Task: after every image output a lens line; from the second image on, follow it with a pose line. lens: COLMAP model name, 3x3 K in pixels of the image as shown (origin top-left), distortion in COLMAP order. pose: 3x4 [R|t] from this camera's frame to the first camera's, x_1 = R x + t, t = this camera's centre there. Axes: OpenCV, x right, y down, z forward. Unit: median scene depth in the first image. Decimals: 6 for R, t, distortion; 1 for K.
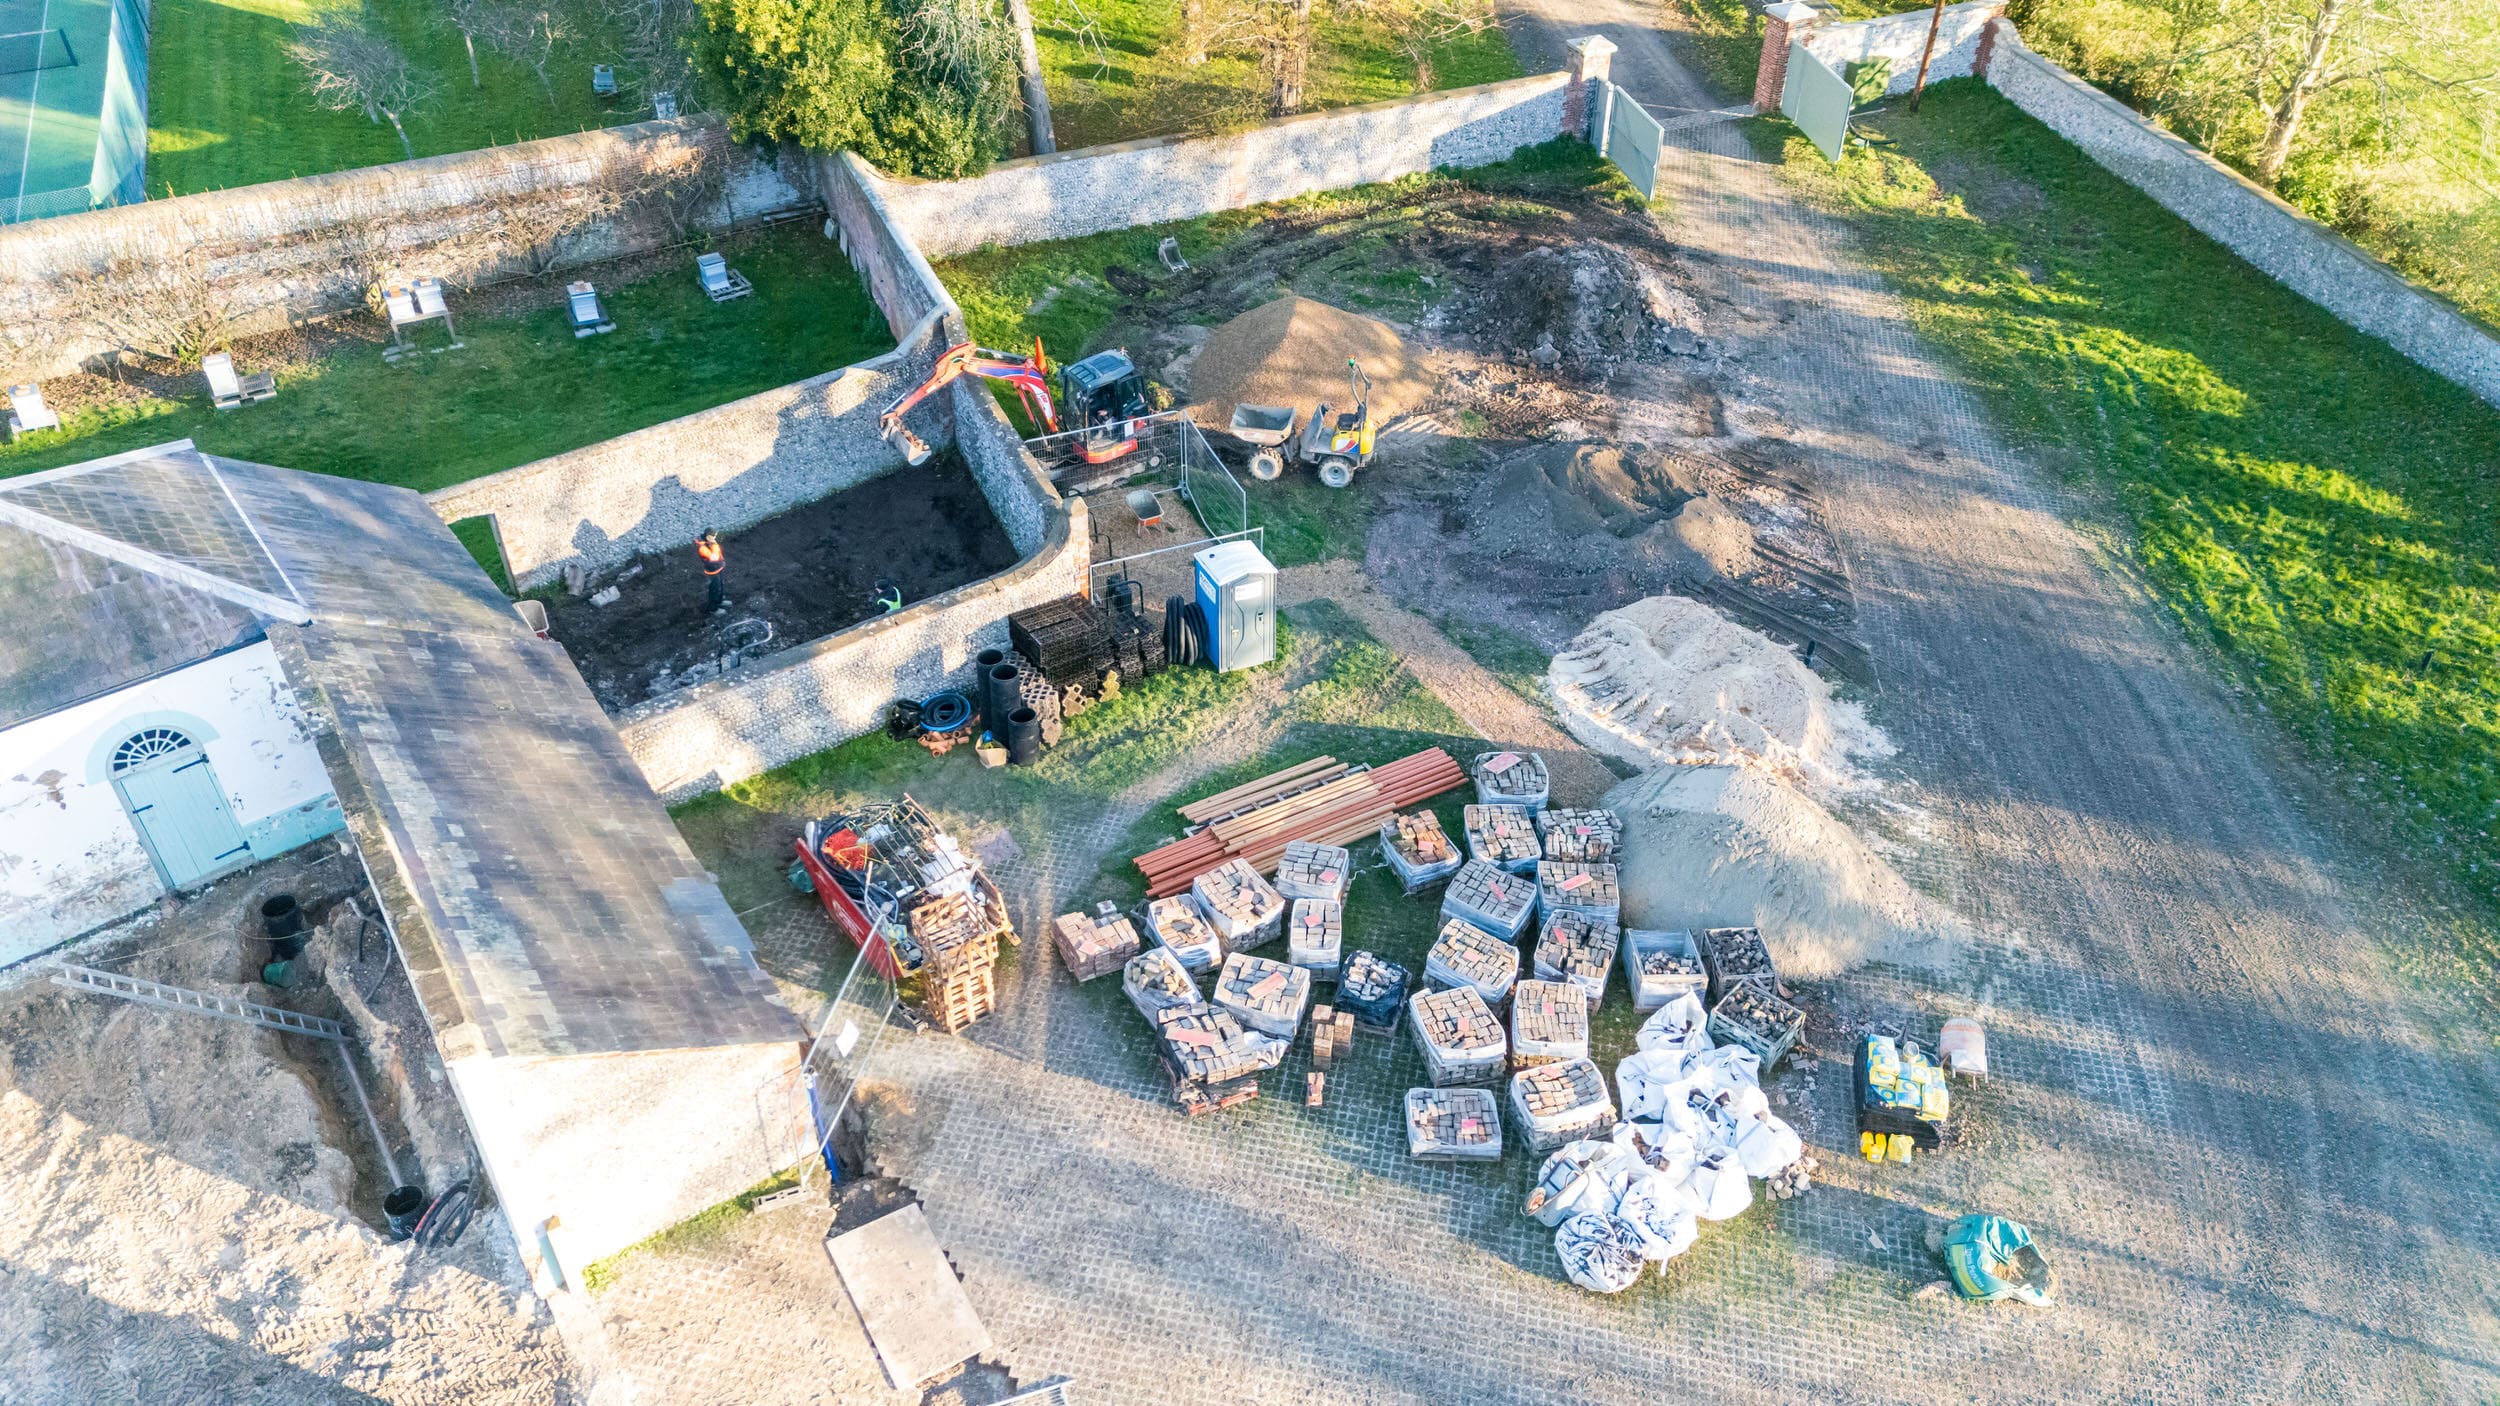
lens RADIAL K [[1832.7, 0, 1251.7], [0, 1832.7, 698.2], [0, 0, 1]] dist [0.079639, -0.078584]
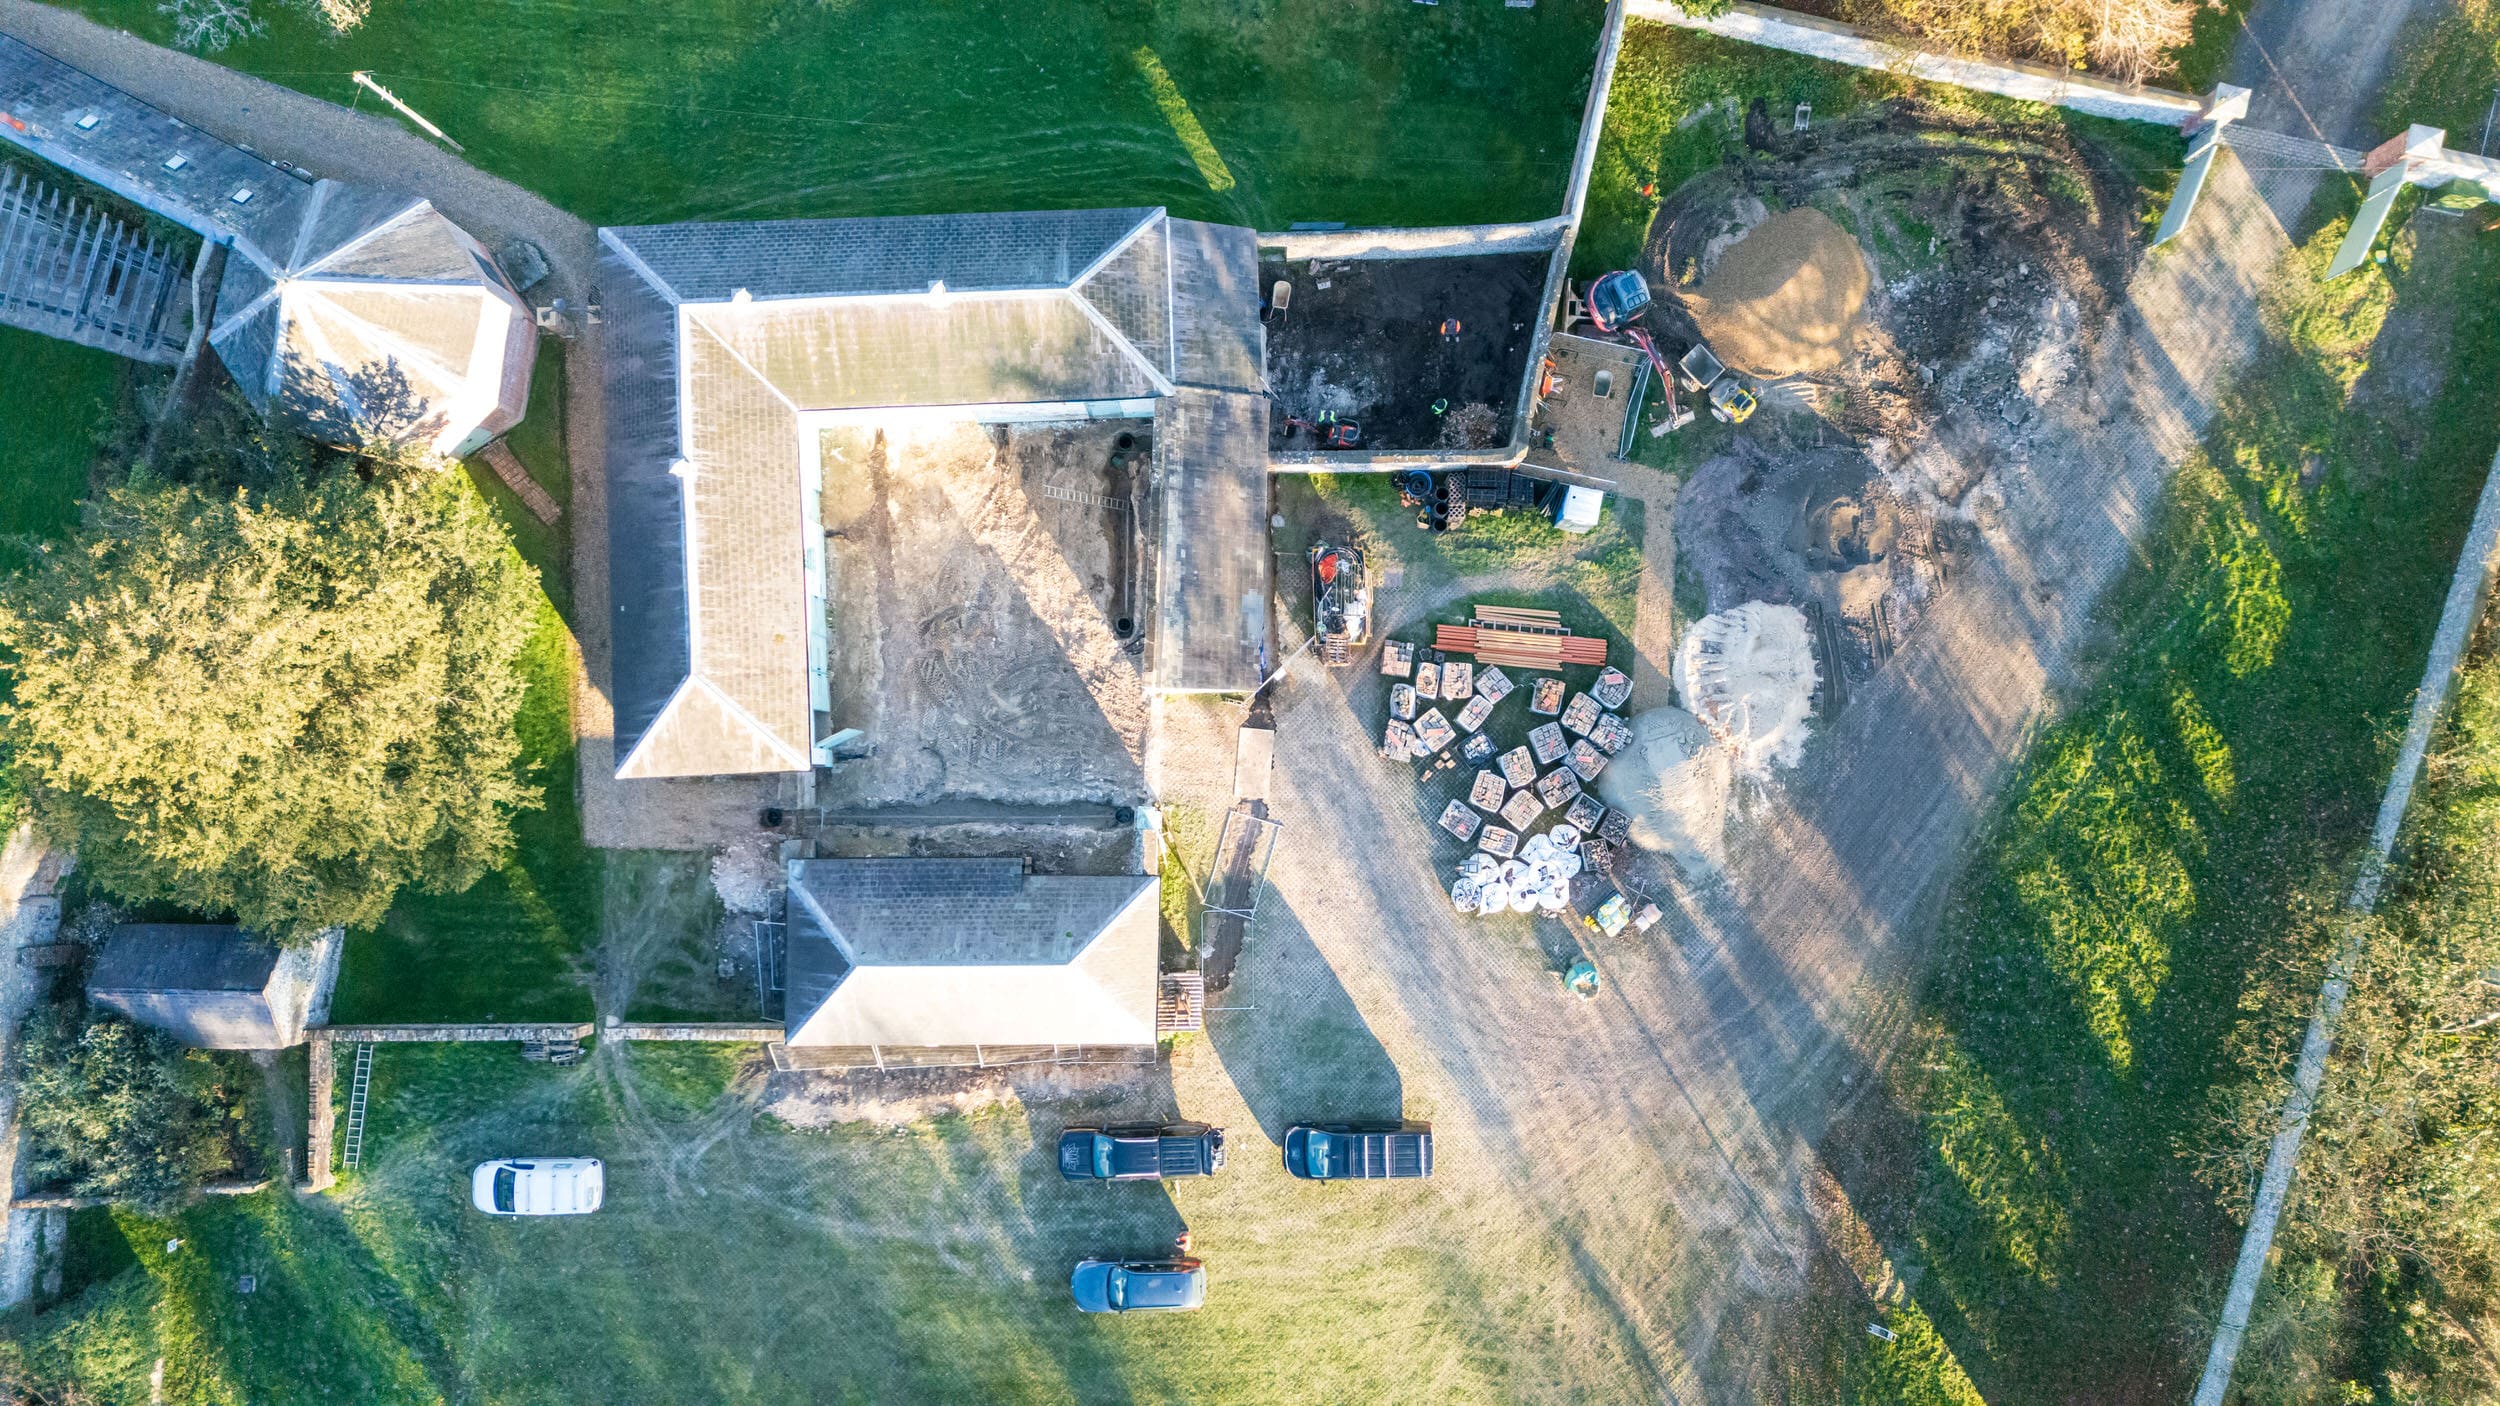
lens RADIAL K [[1832.7, 0, 1249.6], [0, 1832.7, 713.7], [0, 0, 1]] dist [0.079639, -0.078584]
pose [[0.809934, 0.585395, -0.036323, -0.093666], [-0.357396, 0.541689, 0.760816, -1.285488], [0.465053, -0.603229, 0.647950, -0.537128]]
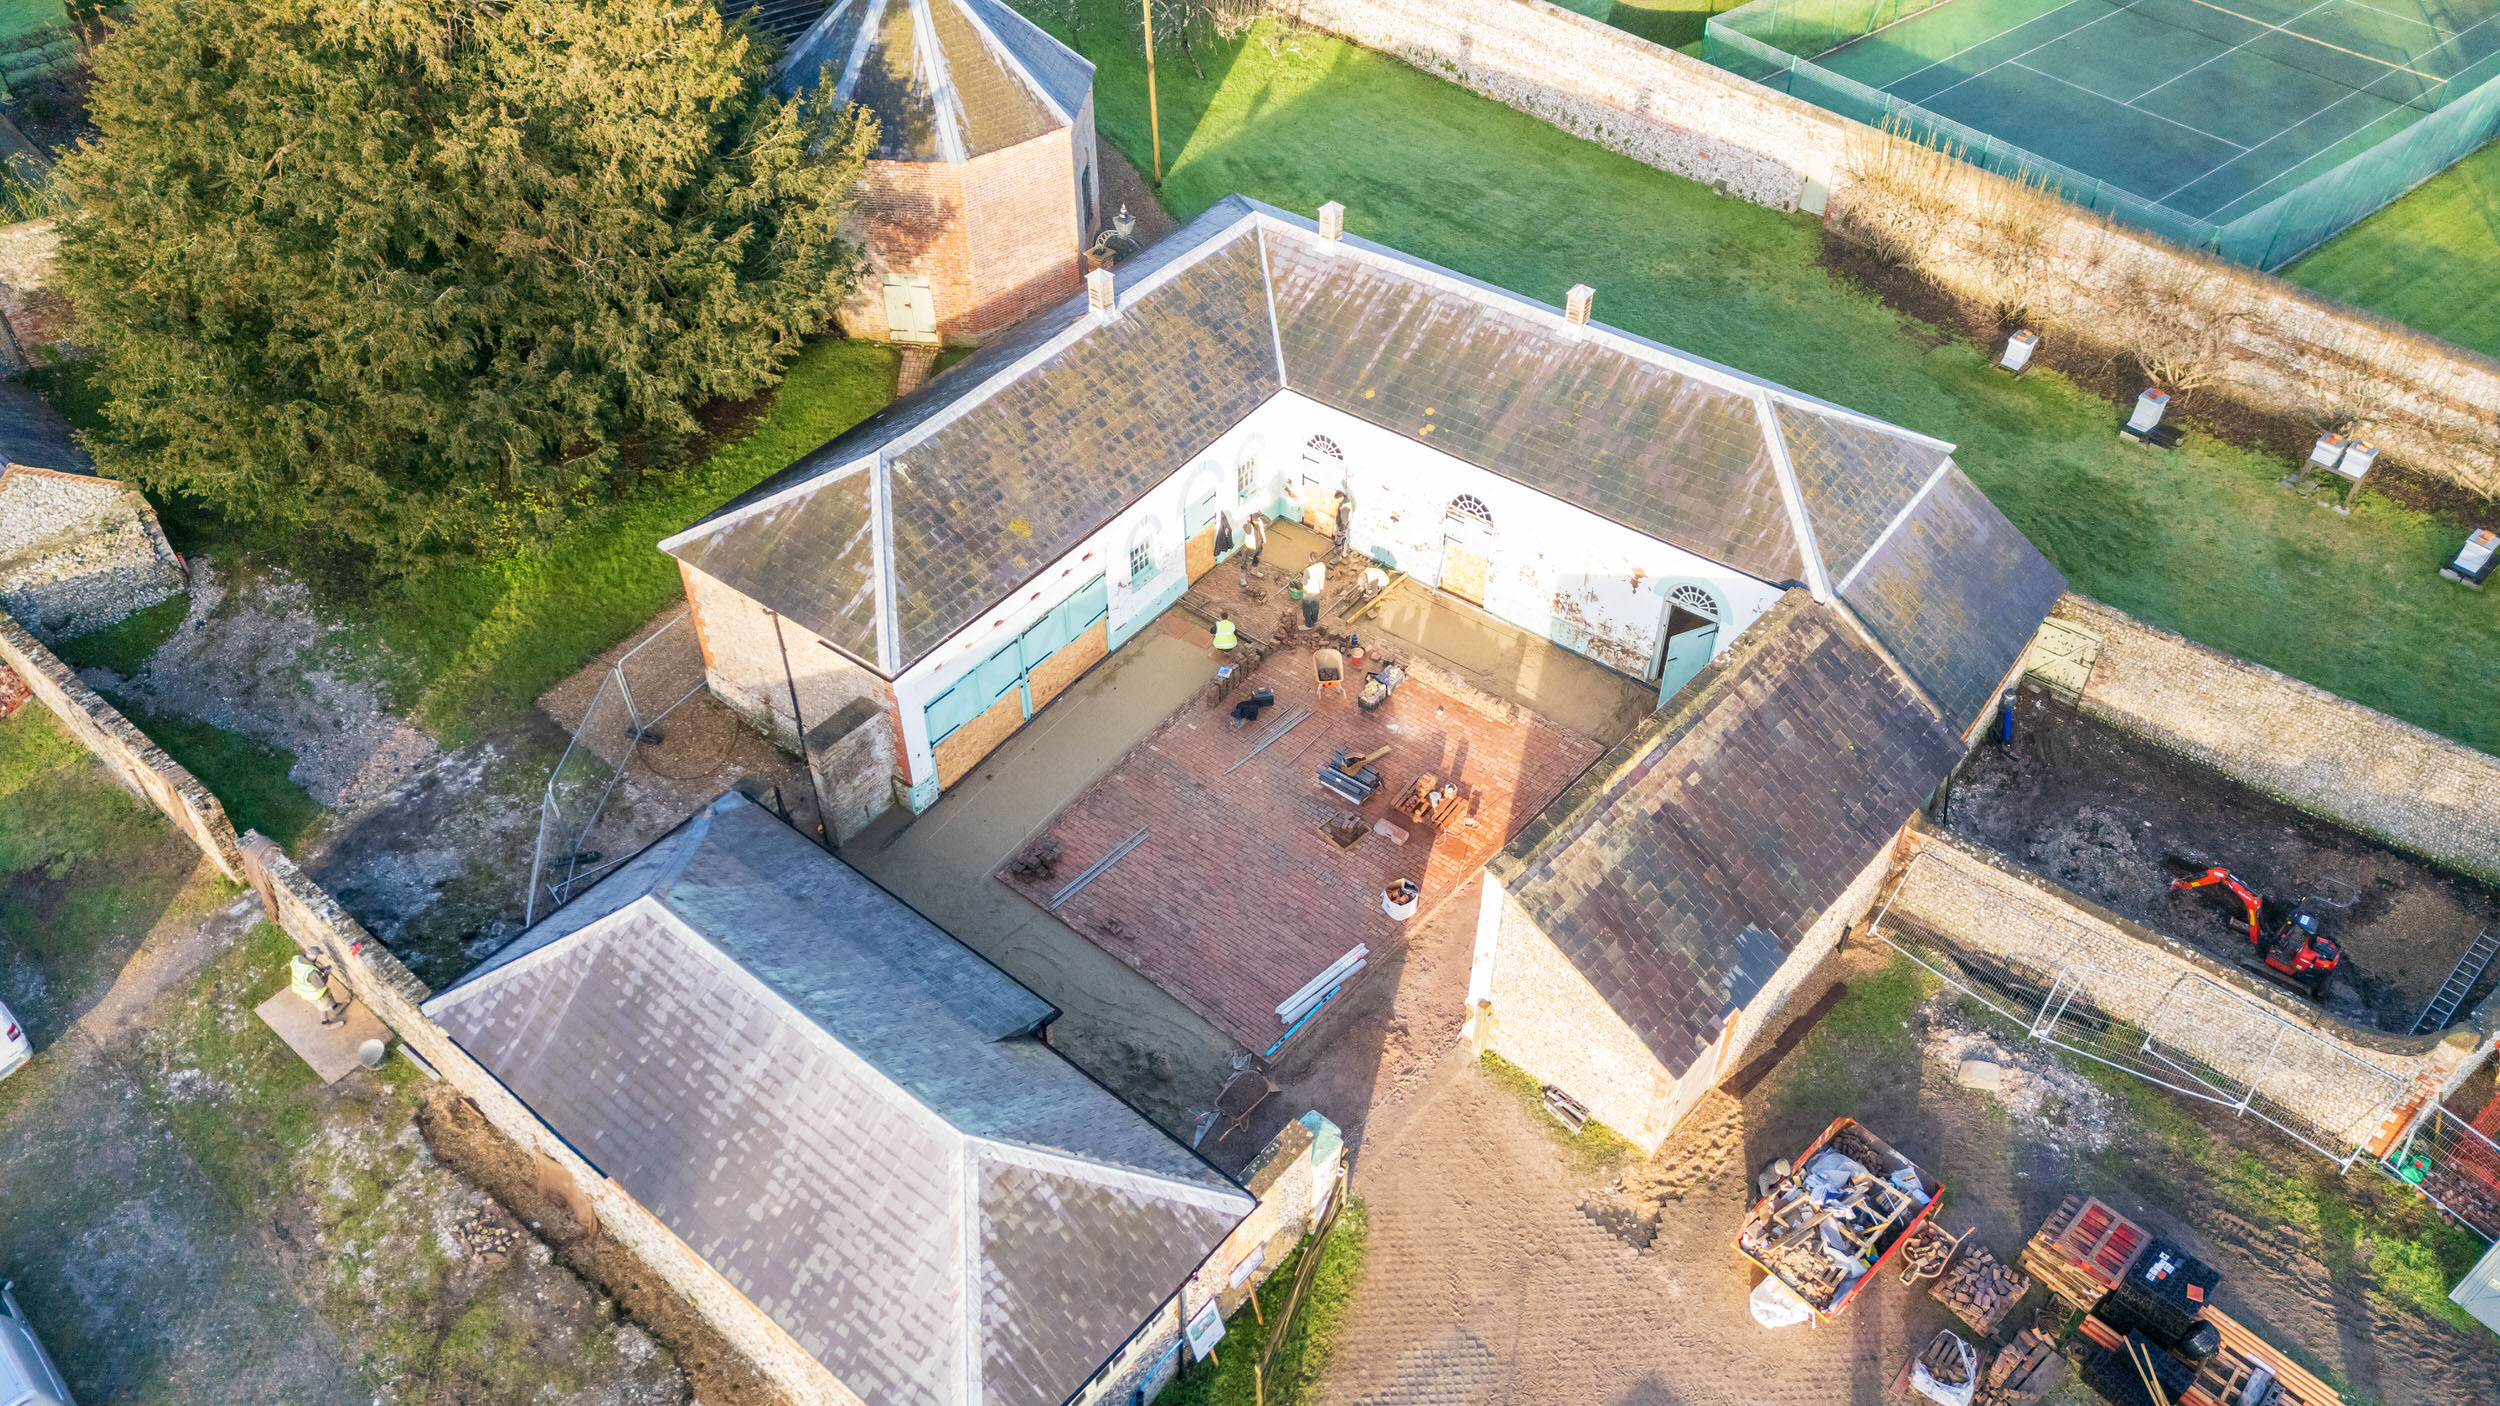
lens RADIAL K [[1832.7, 0, 1250.2], [0, 1832.7, 711.4], [0, 0, 1]] dist [0.079639, -0.078584]
pose [[0.251778, 0.651528, -0.715625, 0.288435], [-0.598981, 0.685709, 0.413552, -0.227175], [0.760151, 0.324522, 0.562899, 0.003295]]
